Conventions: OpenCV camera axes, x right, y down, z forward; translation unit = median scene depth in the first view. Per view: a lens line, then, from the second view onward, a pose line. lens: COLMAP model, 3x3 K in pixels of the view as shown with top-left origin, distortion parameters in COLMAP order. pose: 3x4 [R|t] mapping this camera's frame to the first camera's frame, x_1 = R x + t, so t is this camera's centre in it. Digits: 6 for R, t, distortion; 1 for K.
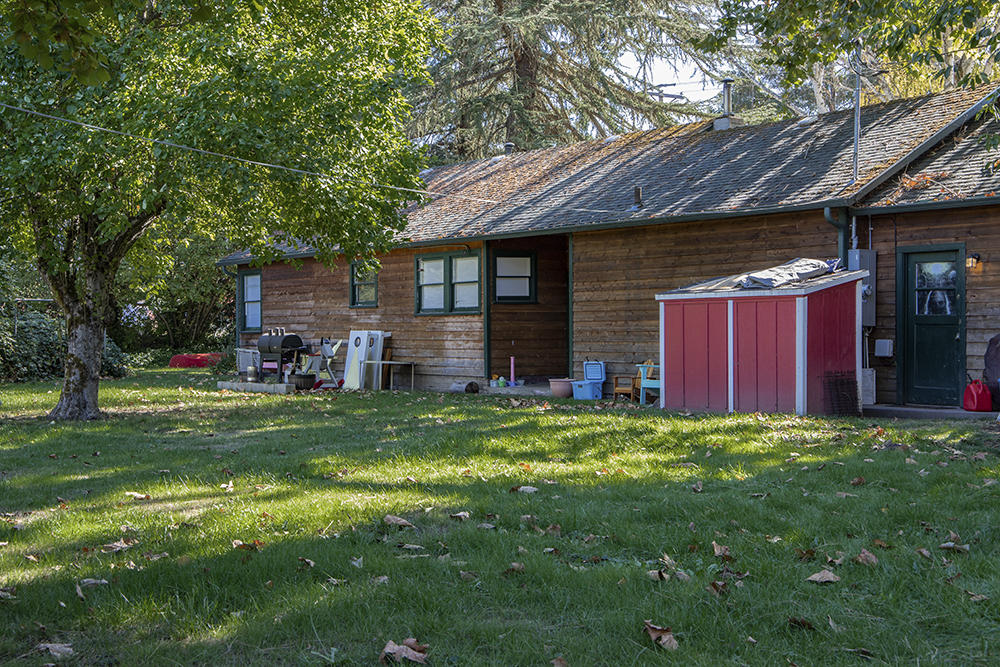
lens RADIAL K [[1395.1, 0, 500.2], [0, 1395.1, 333.9], [0, 0, 1]] dist [0.032796, 0.000000]
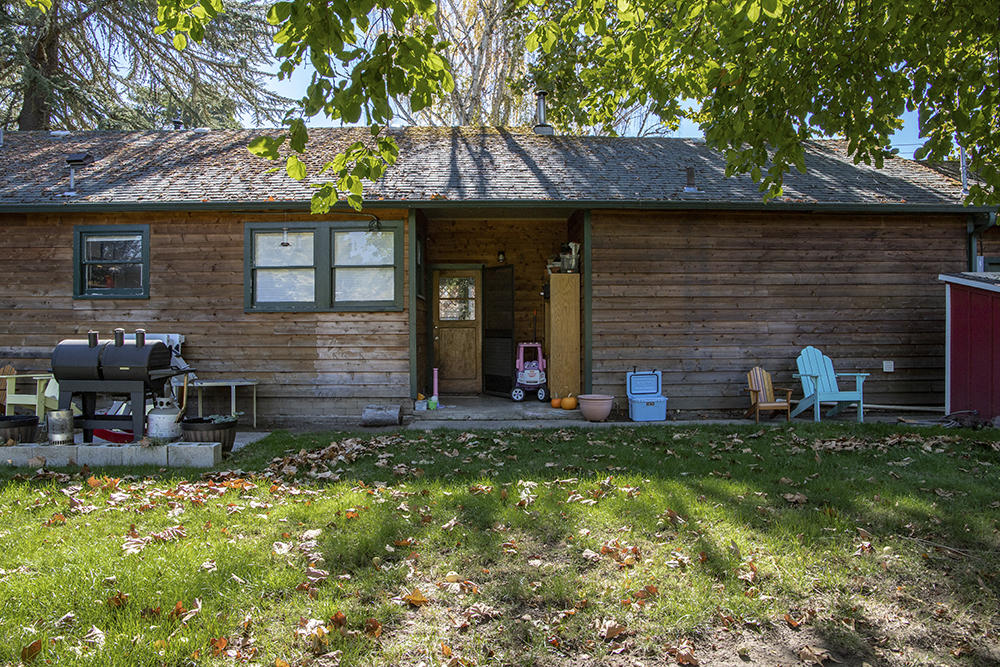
lens RADIAL K [[701.6, 0, 499.2], [0, 701.6, 333.8], [0, 0, 1]] dist [-0.066935, 0.002262]
pose [[0.581817, -0.003449, 0.813313, -0.280130], [0.002728, 0.999994, 0.002289, -0.003041], [-0.813315, 0.000887, 0.581822, 0.743678]]
